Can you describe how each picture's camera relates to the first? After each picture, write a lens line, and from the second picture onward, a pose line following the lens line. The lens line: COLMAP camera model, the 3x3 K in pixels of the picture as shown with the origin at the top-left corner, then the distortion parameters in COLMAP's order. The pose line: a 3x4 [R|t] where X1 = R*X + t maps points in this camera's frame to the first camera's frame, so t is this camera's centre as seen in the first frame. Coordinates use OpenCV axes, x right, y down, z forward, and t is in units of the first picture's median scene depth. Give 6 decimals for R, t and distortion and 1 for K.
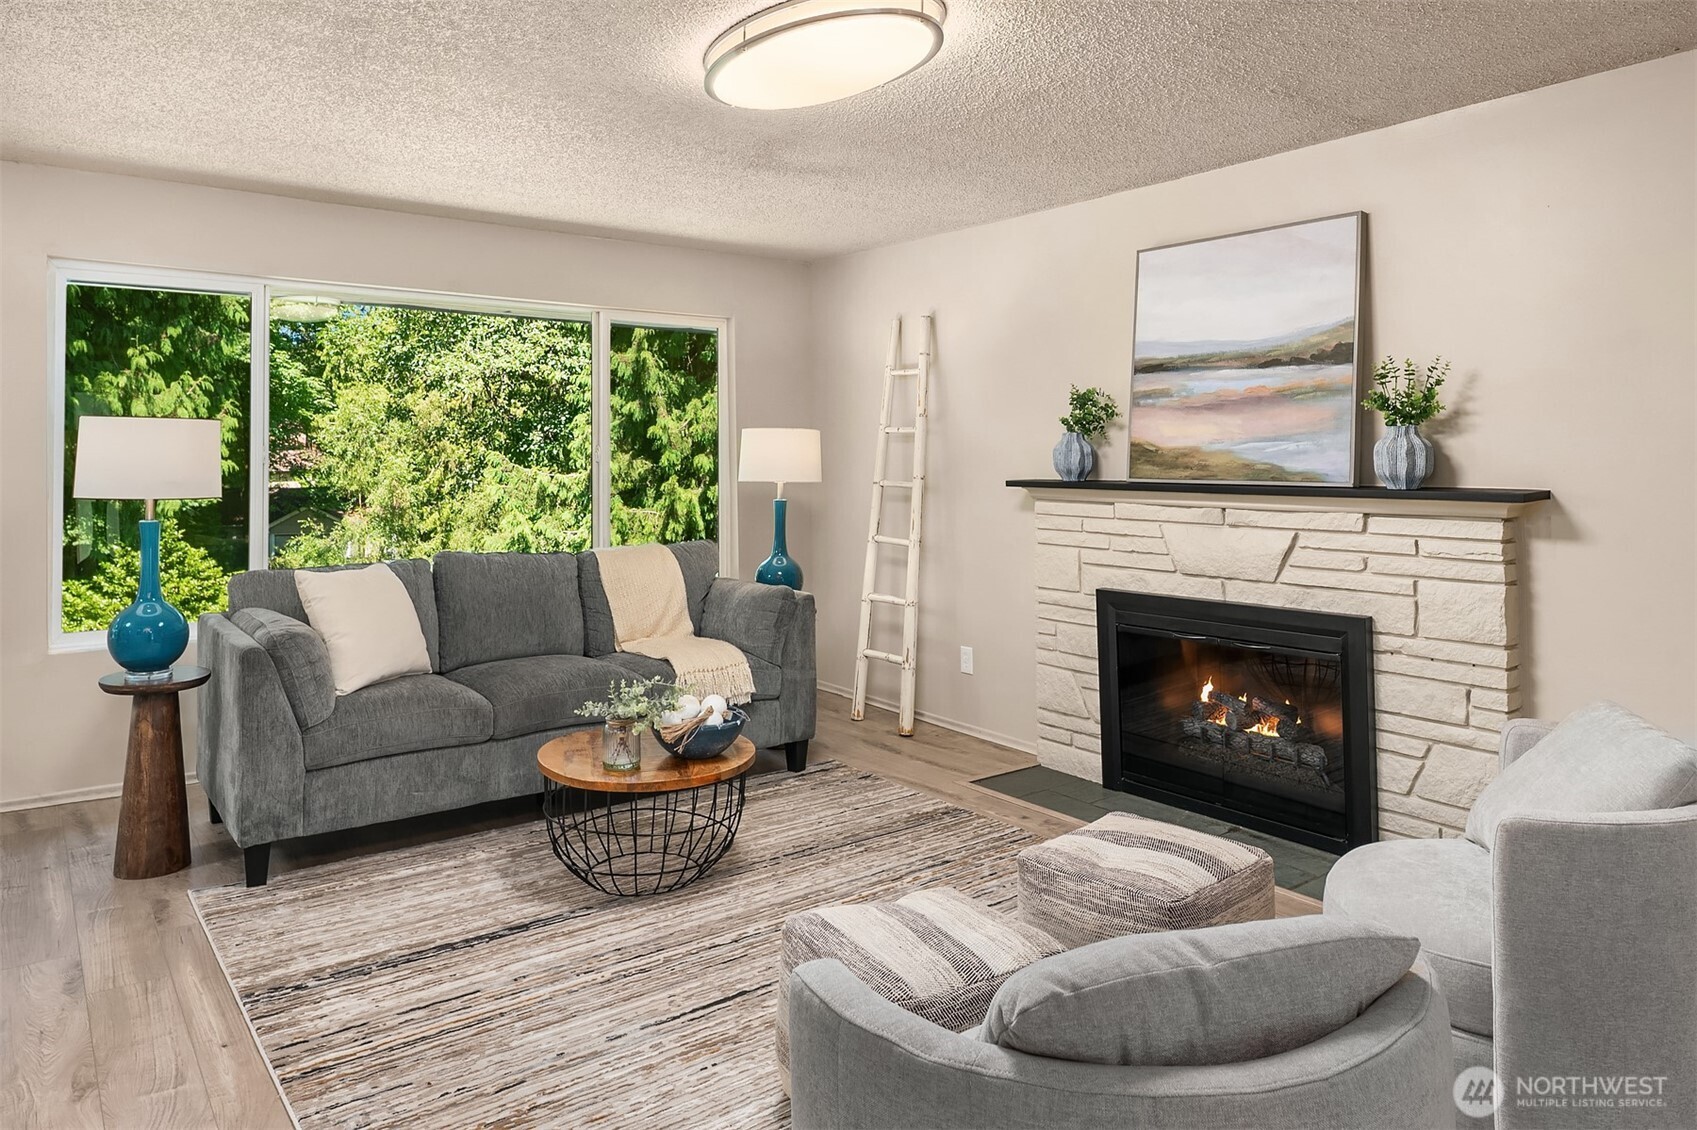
lens RADIAL K [[1114.3, 0, 856.1], [0, 1114.3, 433.3], [0, 0, 1]] dist [0.001097, -0.000849]
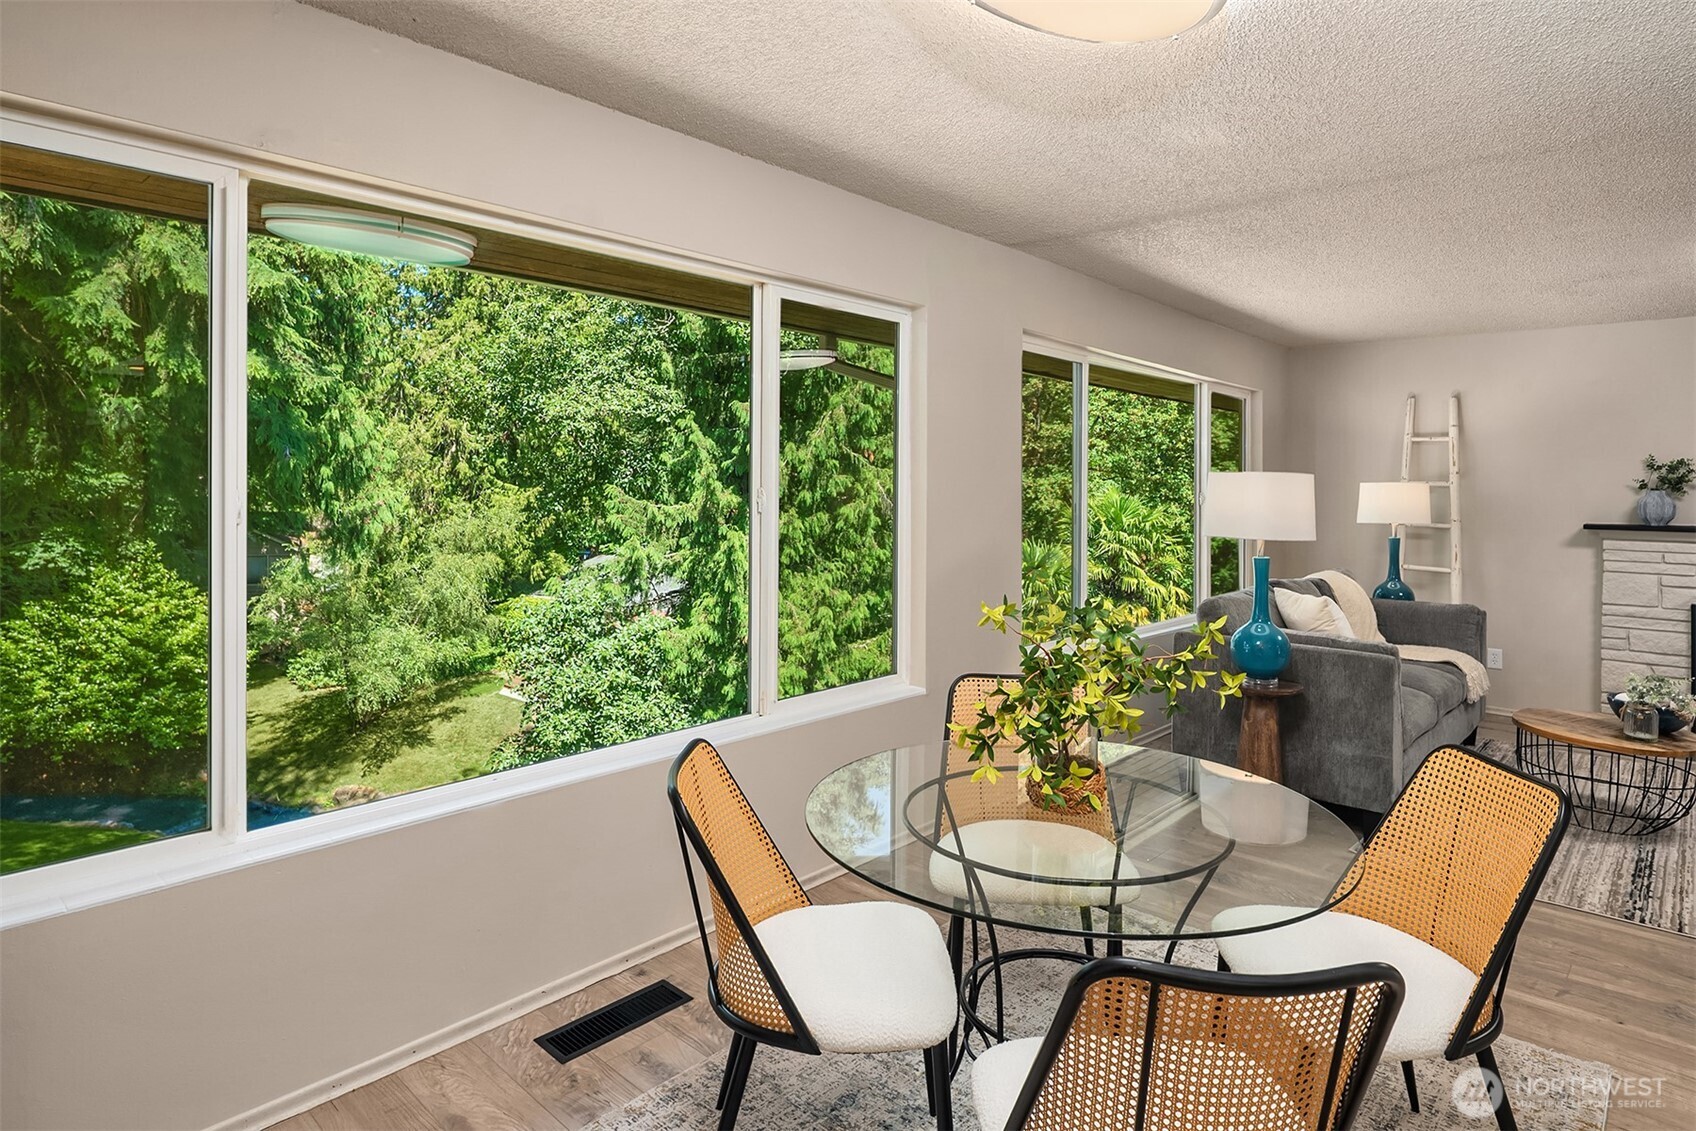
lens RADIAL K [[945.9, 0, 866.3], [0, 945.9, 497.5], [0, 0, 1]] dist [-0.002674, -0.001644]
pose [[0.982357, 0.011765, 0.186647, -0.265891], [-0.017259, 0.999463, 0.027839, -0.001996], [-0.186219, -0.030569, 0.982033, 0.013072]]
